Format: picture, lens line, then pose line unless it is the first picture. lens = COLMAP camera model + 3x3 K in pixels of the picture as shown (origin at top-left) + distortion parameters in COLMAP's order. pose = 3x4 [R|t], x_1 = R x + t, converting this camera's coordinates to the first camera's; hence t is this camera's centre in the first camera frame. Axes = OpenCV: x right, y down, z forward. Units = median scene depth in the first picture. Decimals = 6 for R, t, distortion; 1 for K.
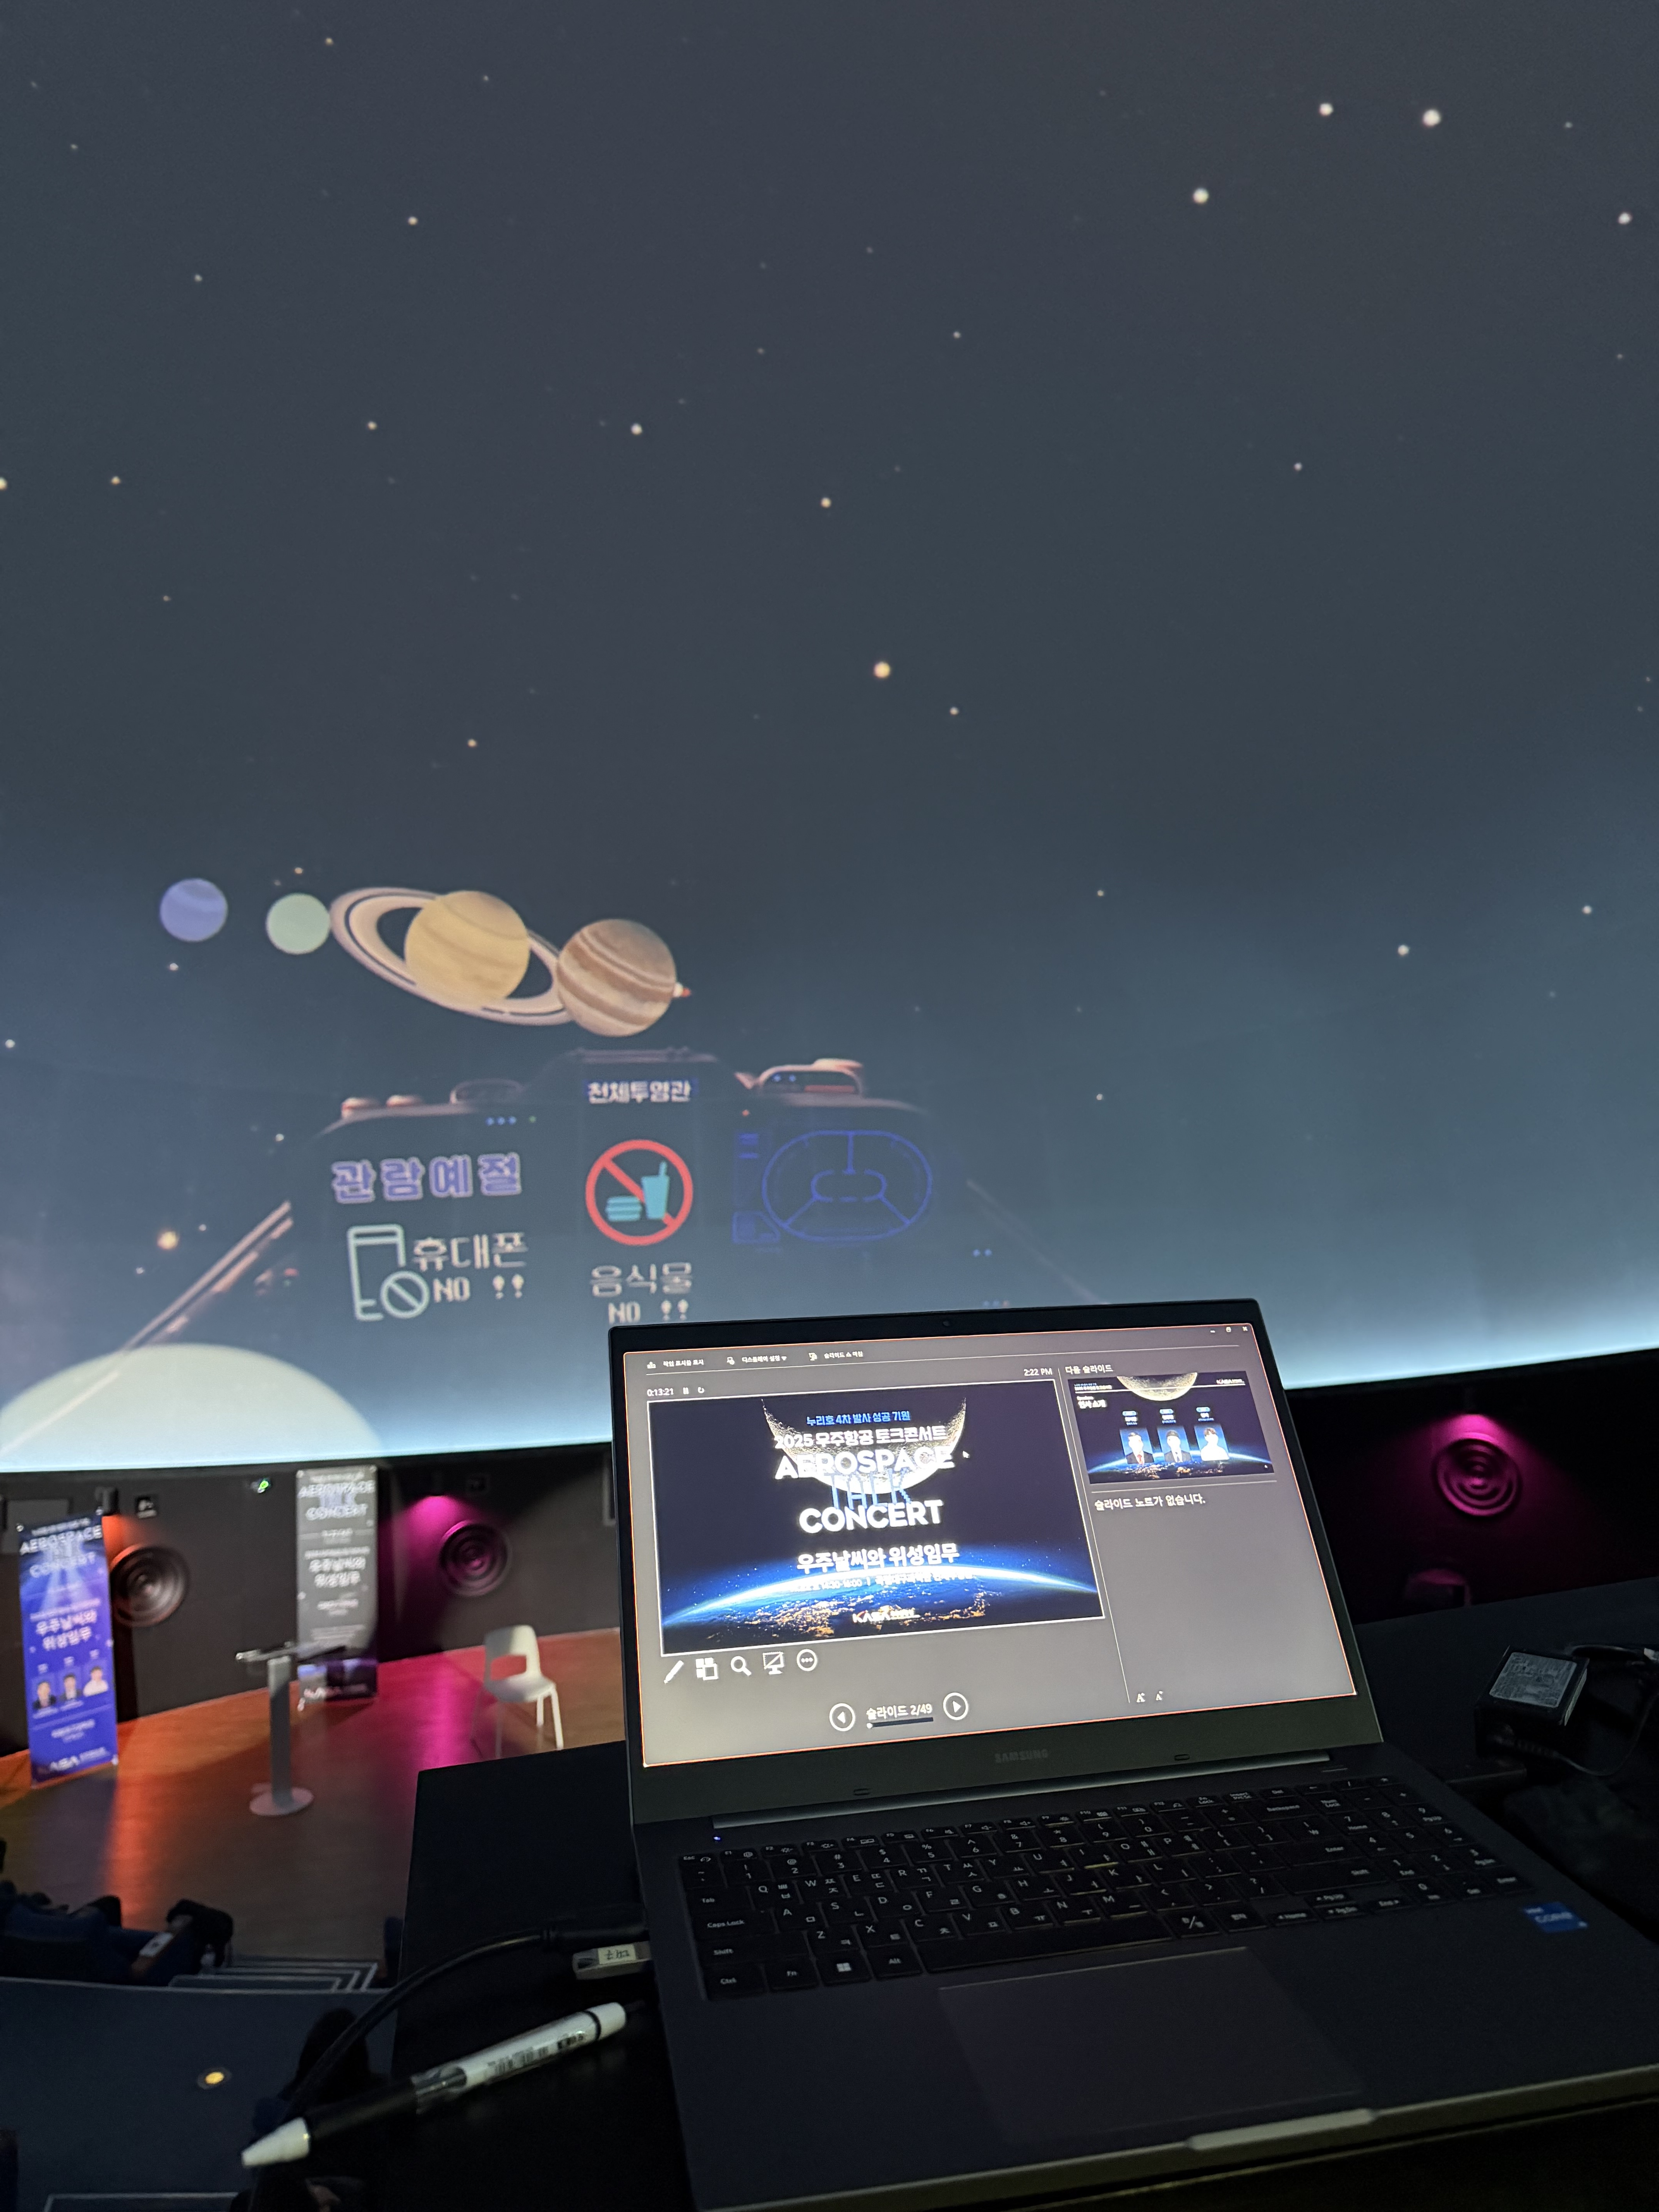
lens RADIAL K [[1554.5, 0, 831.8], [0, 1554.5, 1095.6], [0, 0, 1]] dist [0.159900, -0.309797]
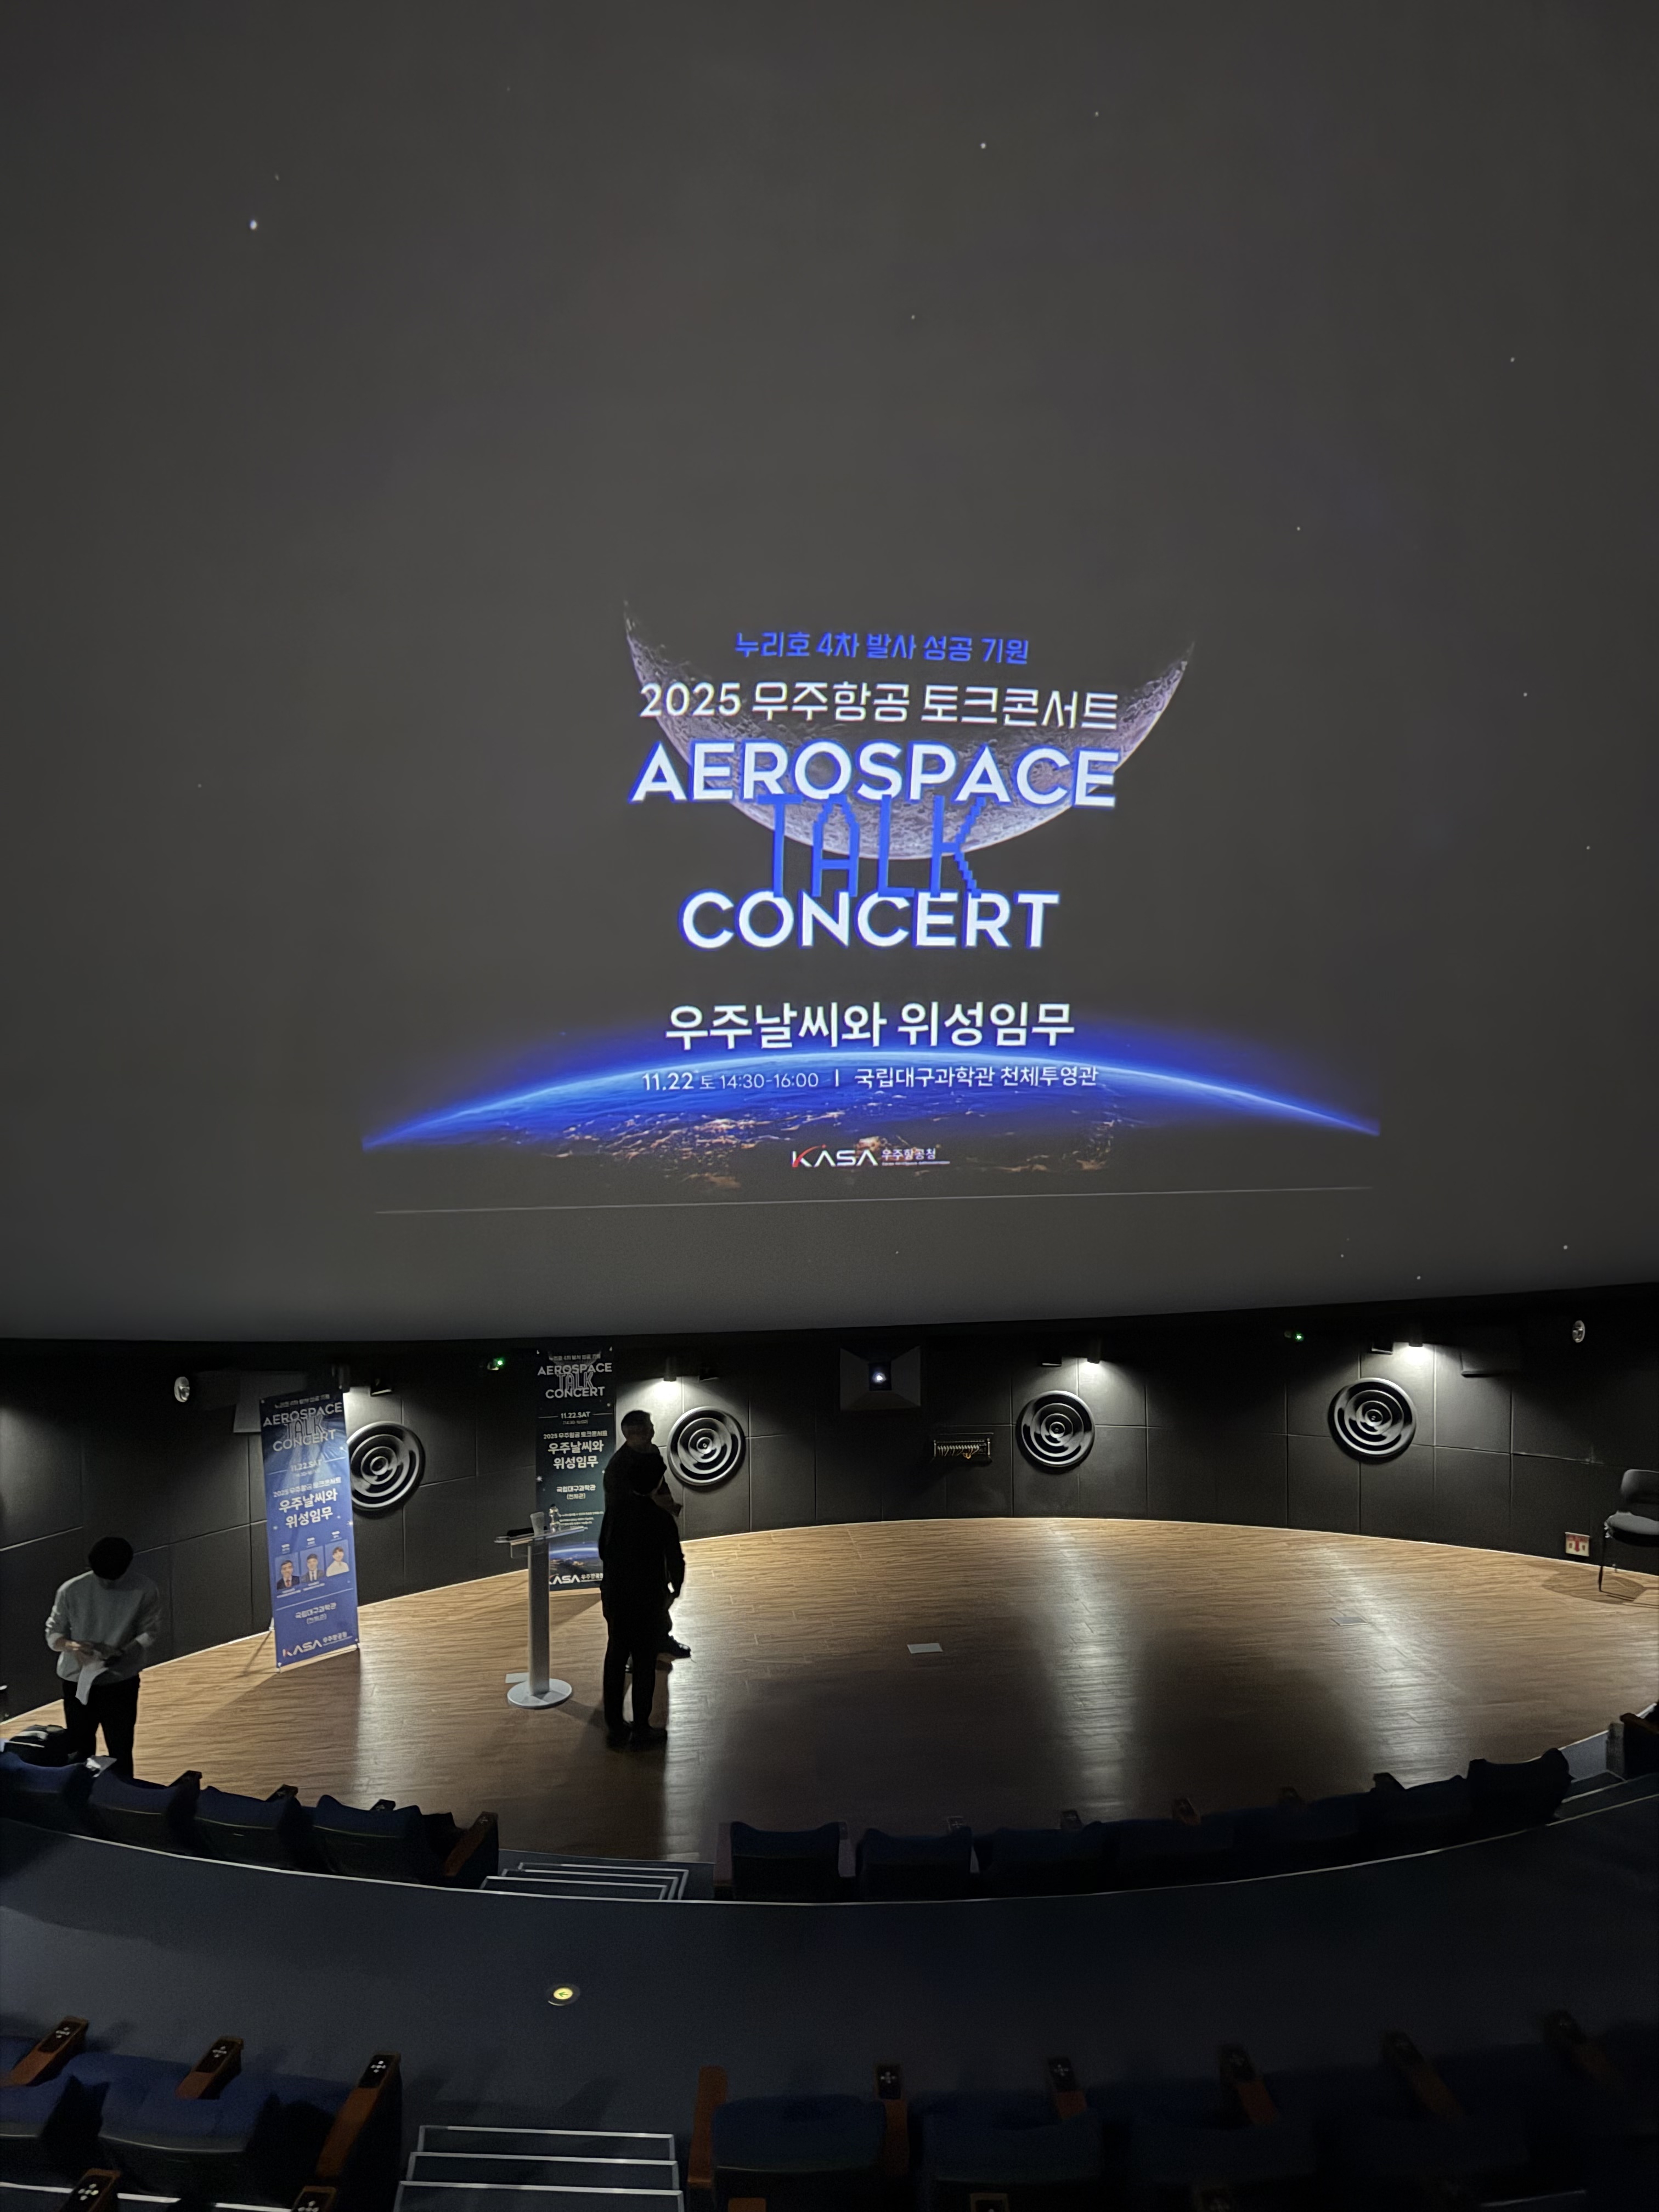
lens RADIAL K [[1554.5, 0, 831.8], [0, 1554.5, 1095.6], [0, 0, 1]] dist [0.159900, -0.309797]
pose [[0.998161, 0.012091, -0.059402, -0.192826], [-0.009286, 0.998839, 0.047273, 0.069234], [0.059904, -0.046634, 0.997114, 0.130663]]
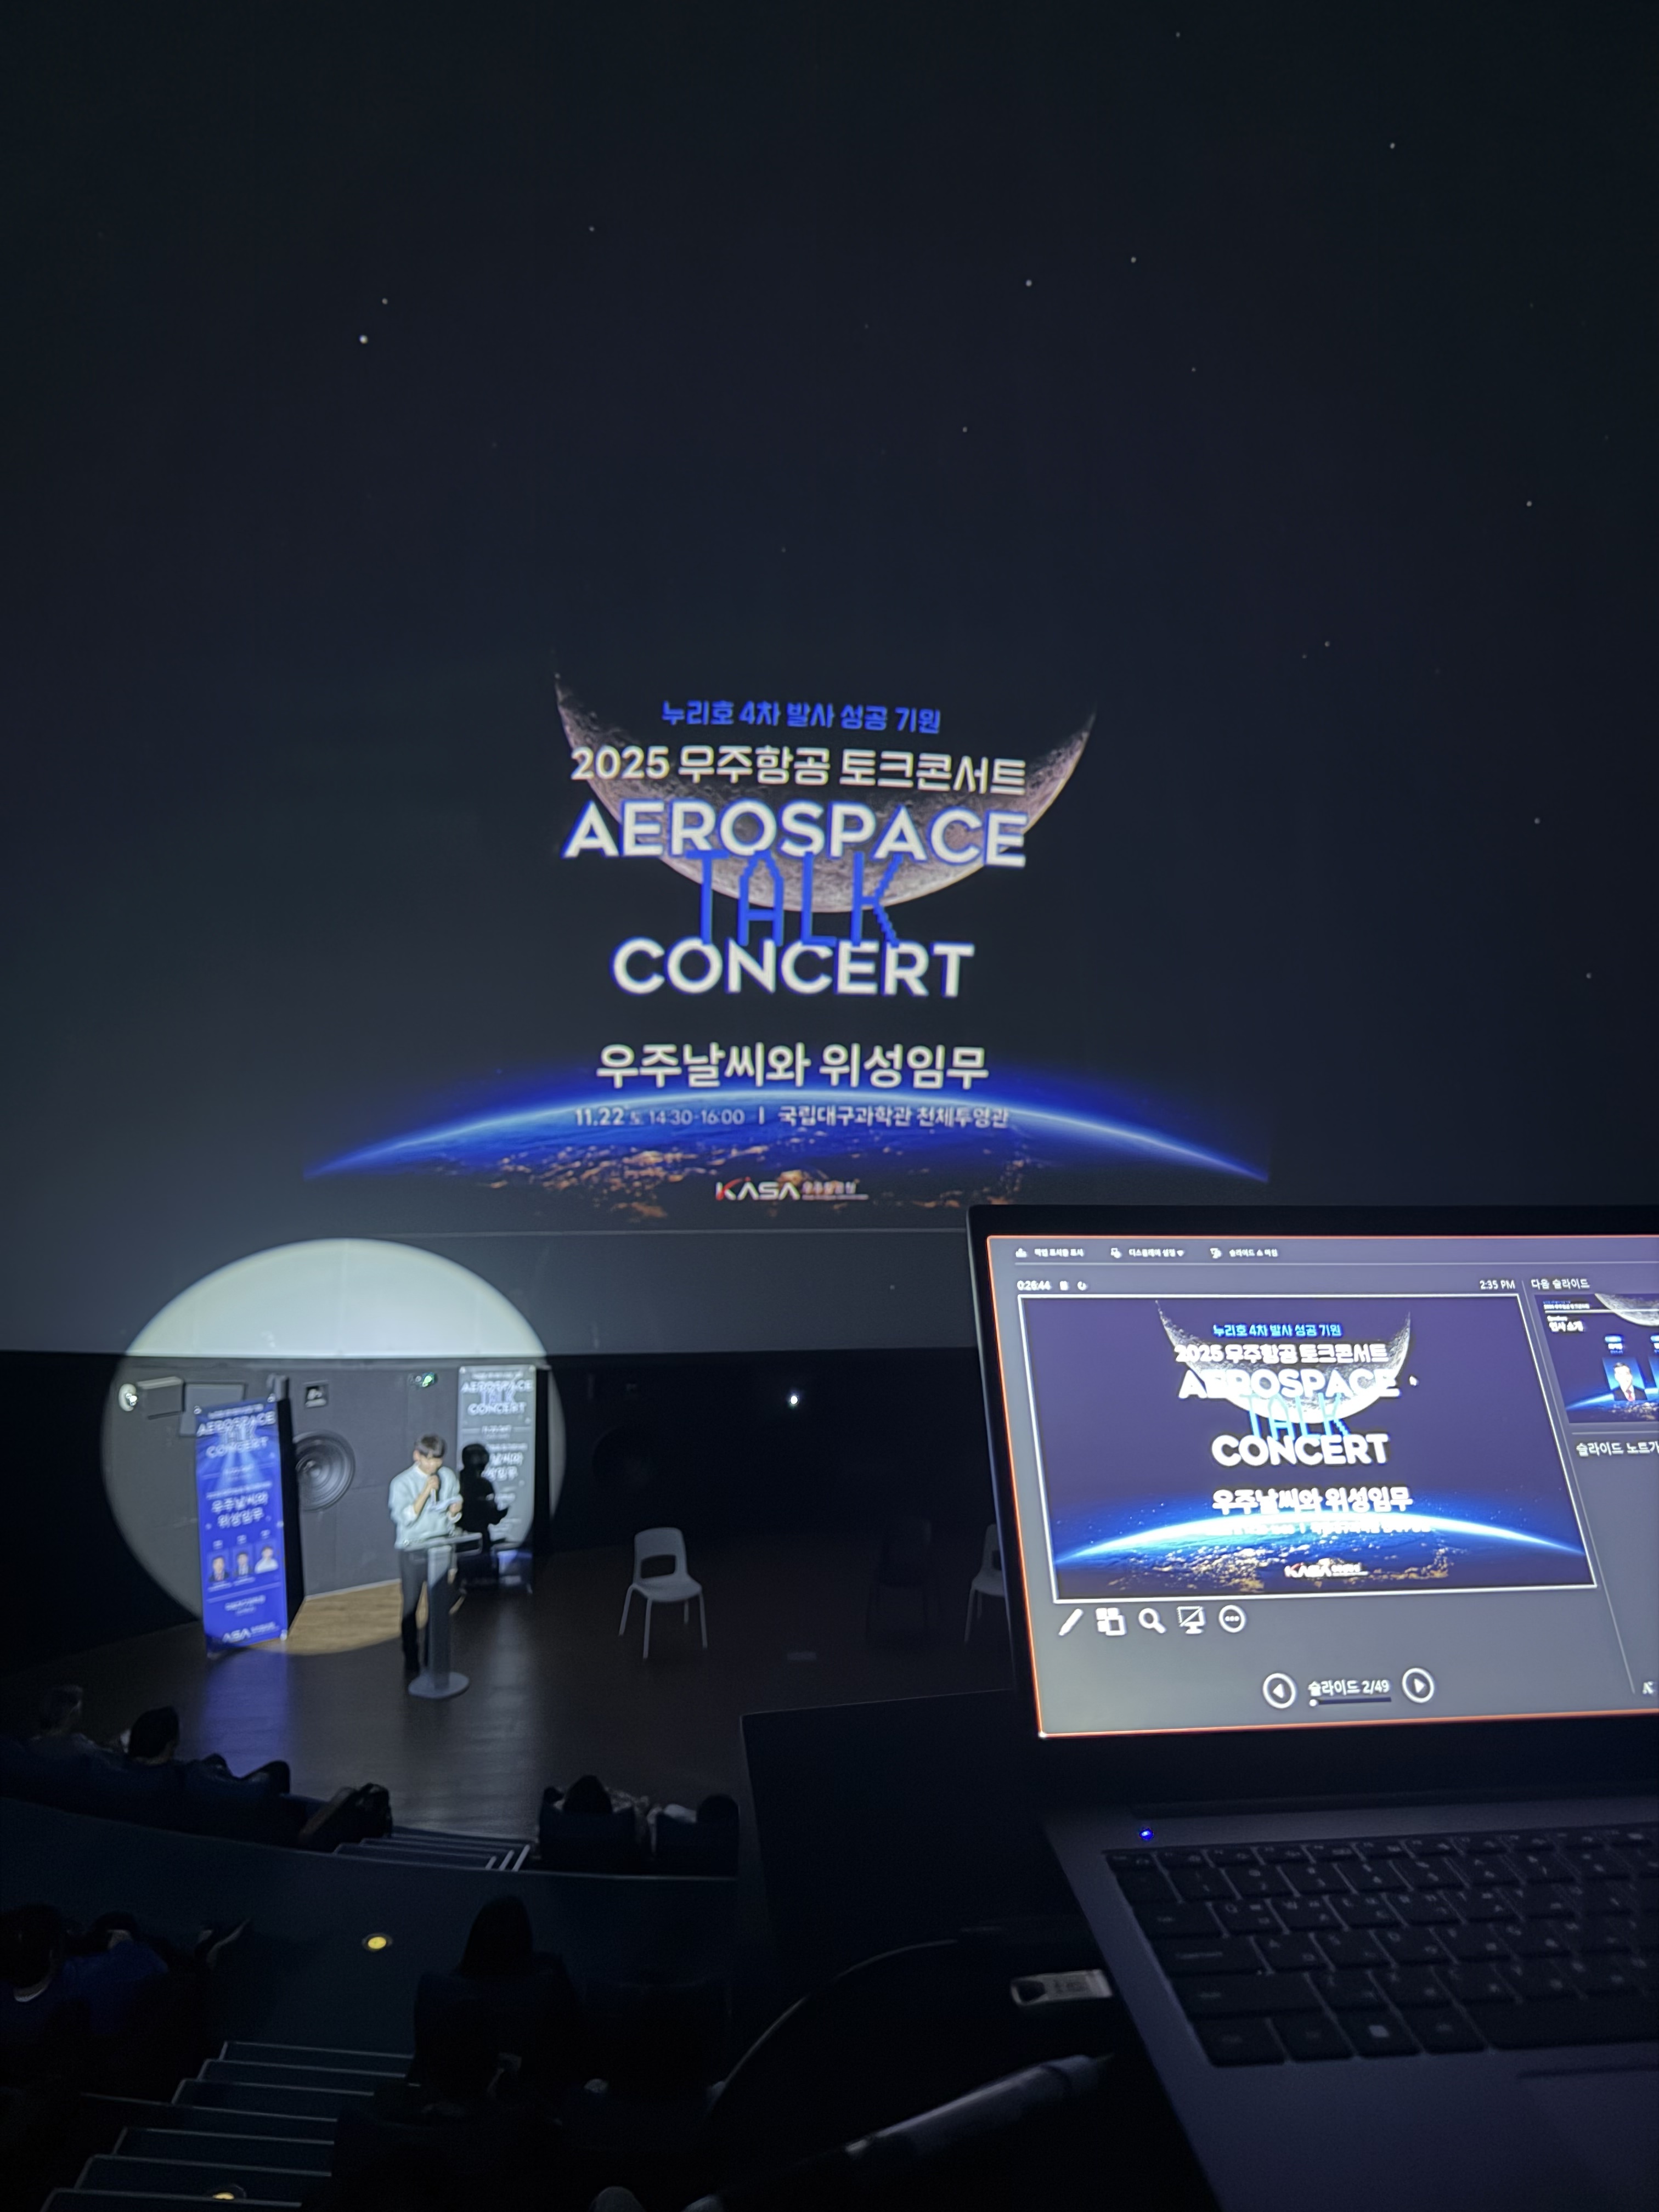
lens RADIAL K [[1558.6, 0, 825.2], [0, 1558.6, 1096.0], [0, 0, 1]] dist [0.163616, -0.397068]
pose [[0.994981, 0.031747, -0.094894, -0.017895], [-0.027087, 0.998382, 0.050005, 0.006376], [0.096328, -0.047184, 0.994231, 0.021430]]
